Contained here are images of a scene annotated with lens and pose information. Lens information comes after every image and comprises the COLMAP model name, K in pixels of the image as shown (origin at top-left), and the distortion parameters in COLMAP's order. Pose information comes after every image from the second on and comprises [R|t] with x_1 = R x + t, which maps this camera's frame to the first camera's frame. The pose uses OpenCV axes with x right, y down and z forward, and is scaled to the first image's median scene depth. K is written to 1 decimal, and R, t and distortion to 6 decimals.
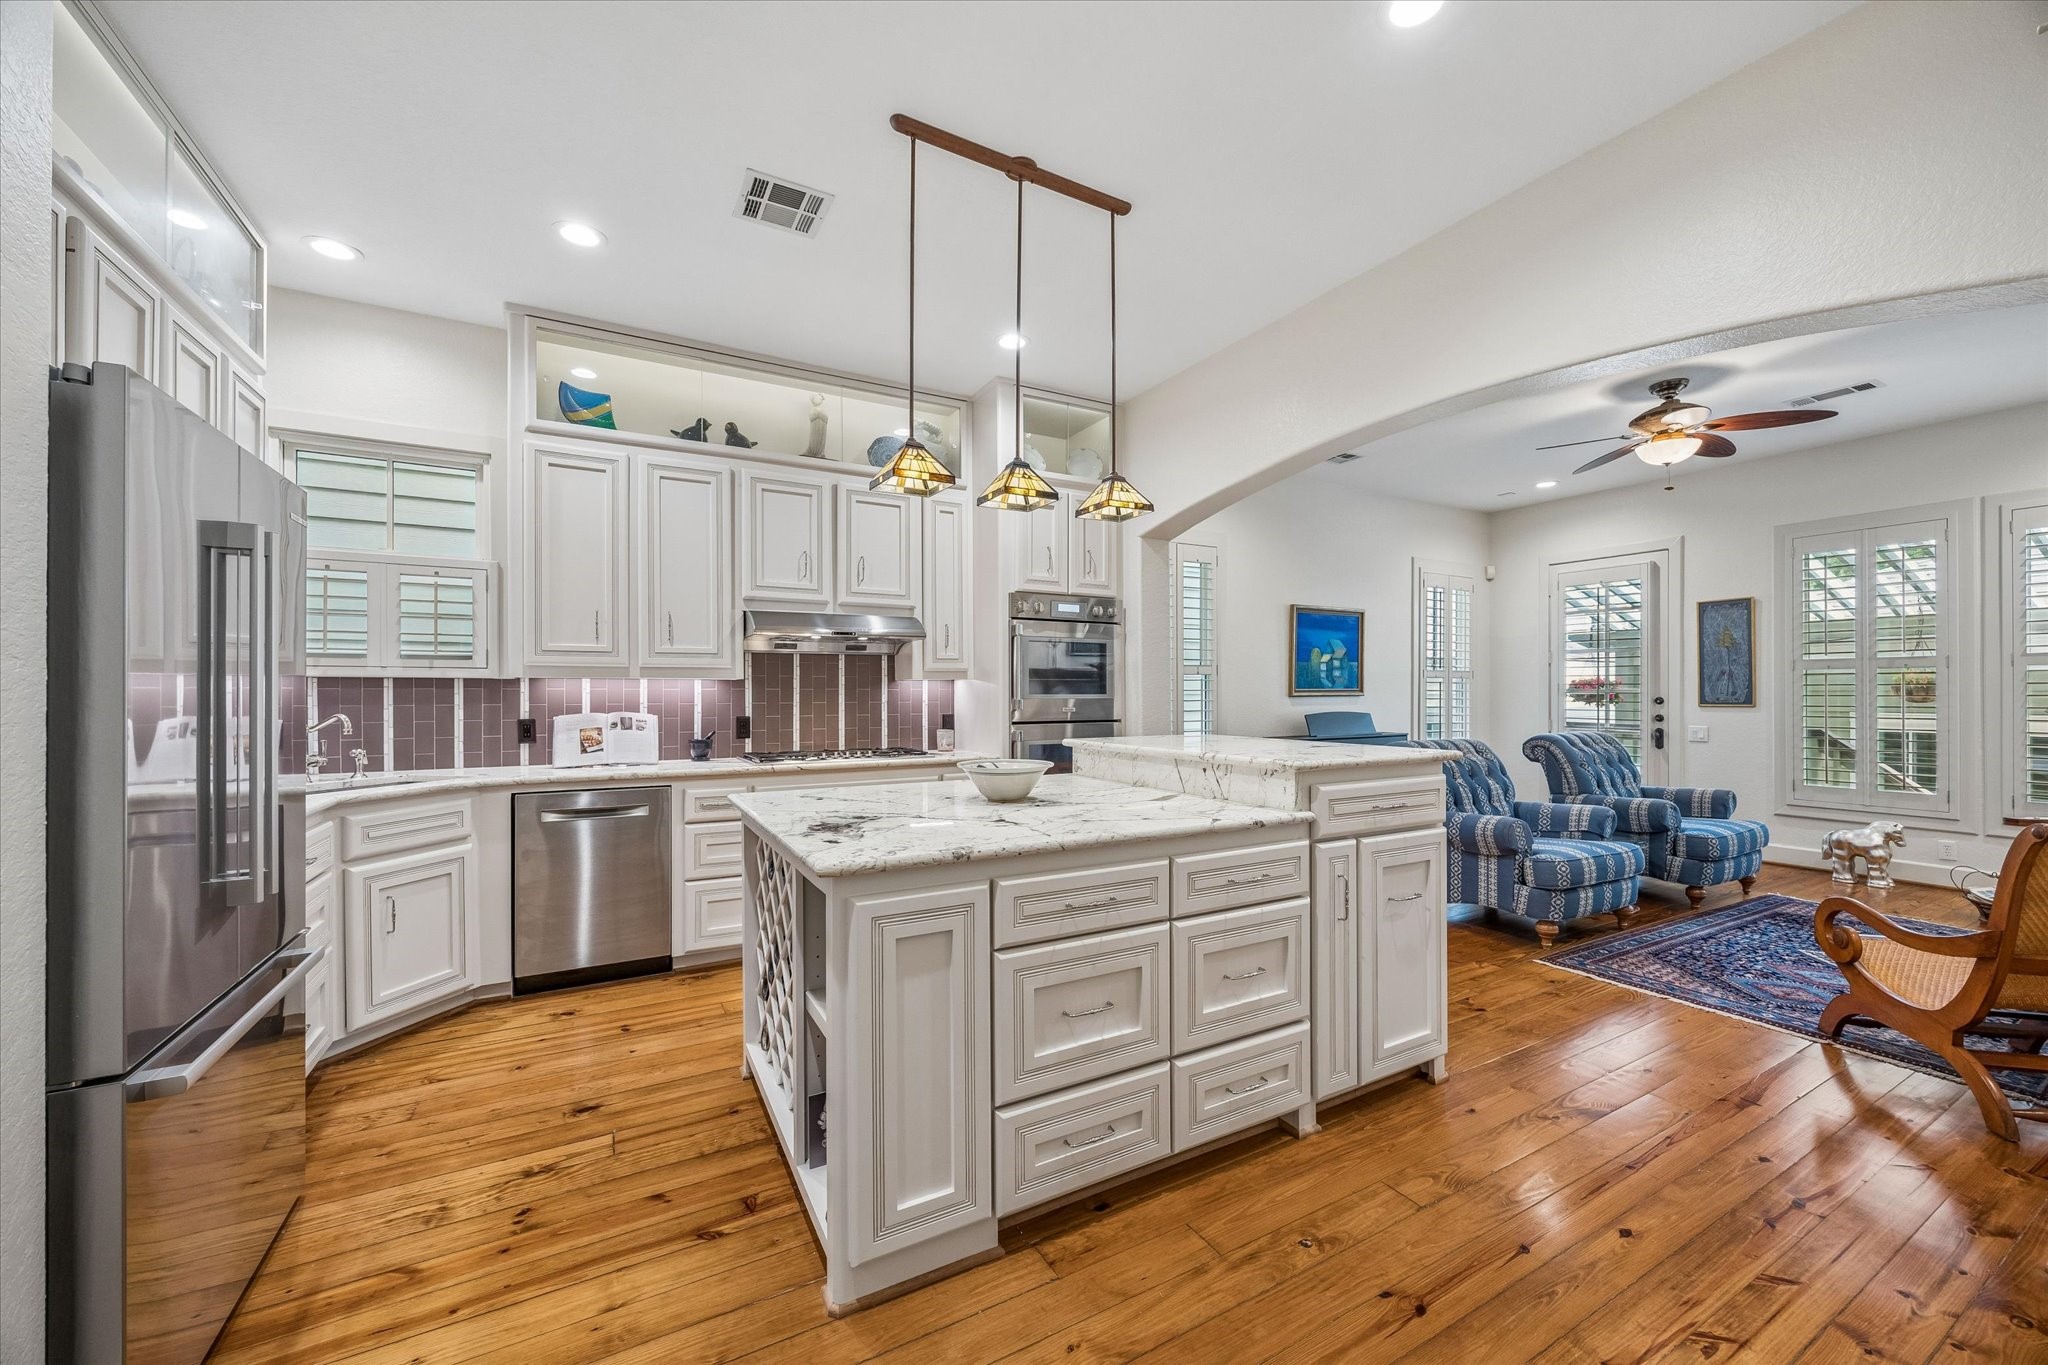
lens RADIAL K [[803.4, 0, 1037.0], [0, 803.4, 693.1], [0, 0, 1]] dist [-0.001554, 0.000091]
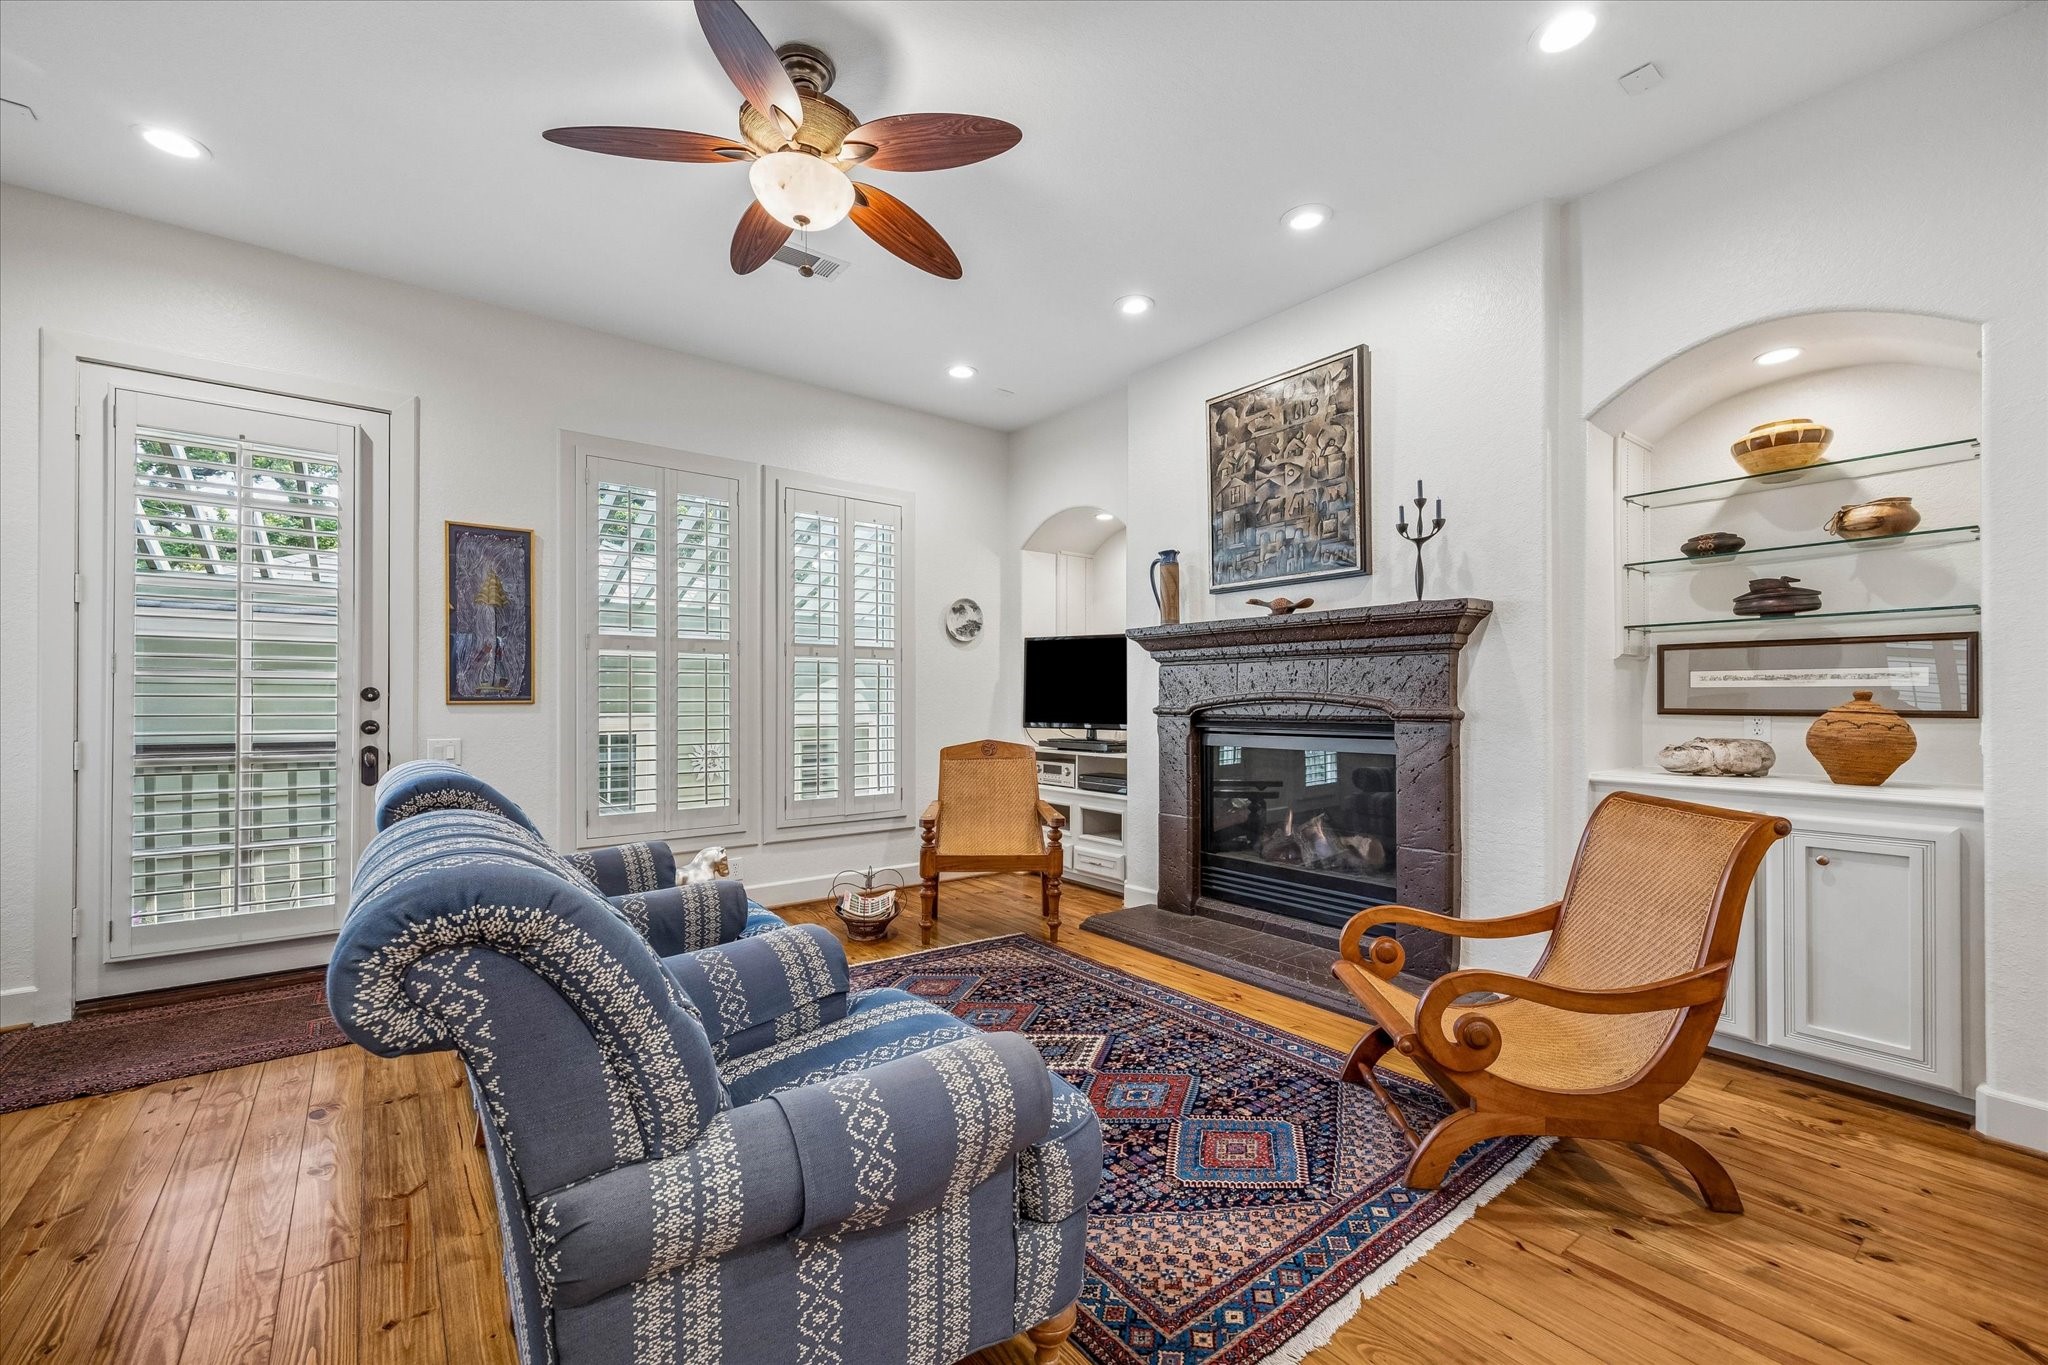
lens RADIAL K [[842.3, 0, 1026.0], [0, 842.3, 700.3], [0, 0, 1]] dist [0.007114, 0.000073]
pose [[-0.139509, 0.001461, 0.990220, 0.190716], [0.000079, 0.999999, -0.001464, 0.016703], [-0.990221, -0.000126, -0.139508, 0.762879]]
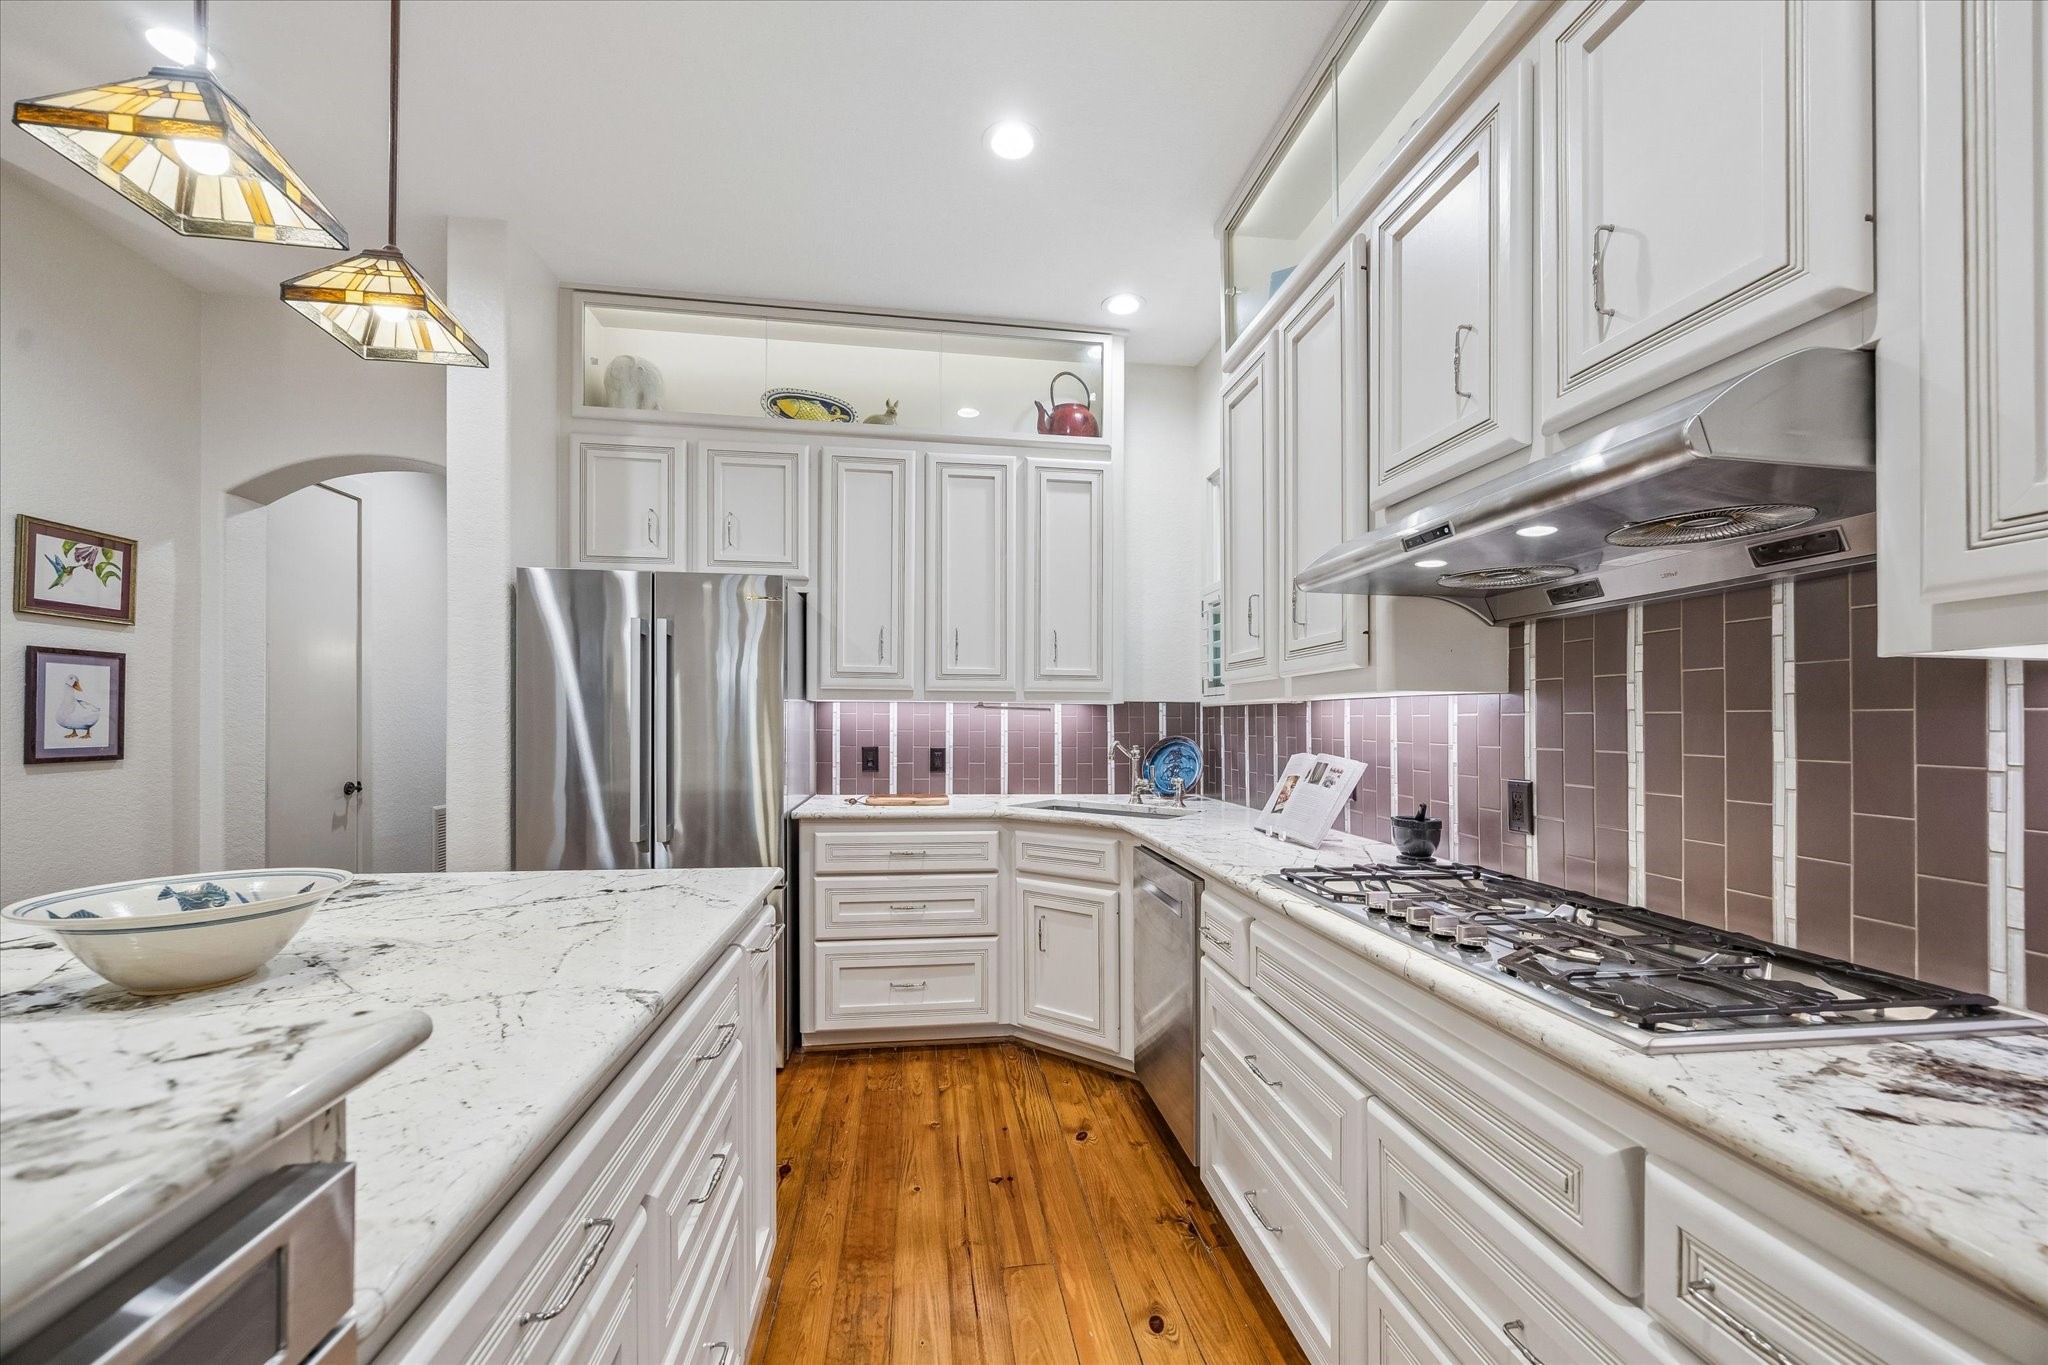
lens RADIAL K [[803.4, 0, 1029.5], [0, 803.4, 707.9], [0, 0, 1]] dist [-0.001554, 0.000091]
pose [[-0.370052, -0.007843, -0.928978, 0.088732], [-0.004248, 0.999968, -0.006750, -0.003776], [0.929001, 0.001448, -0.370074, 0.711375]]
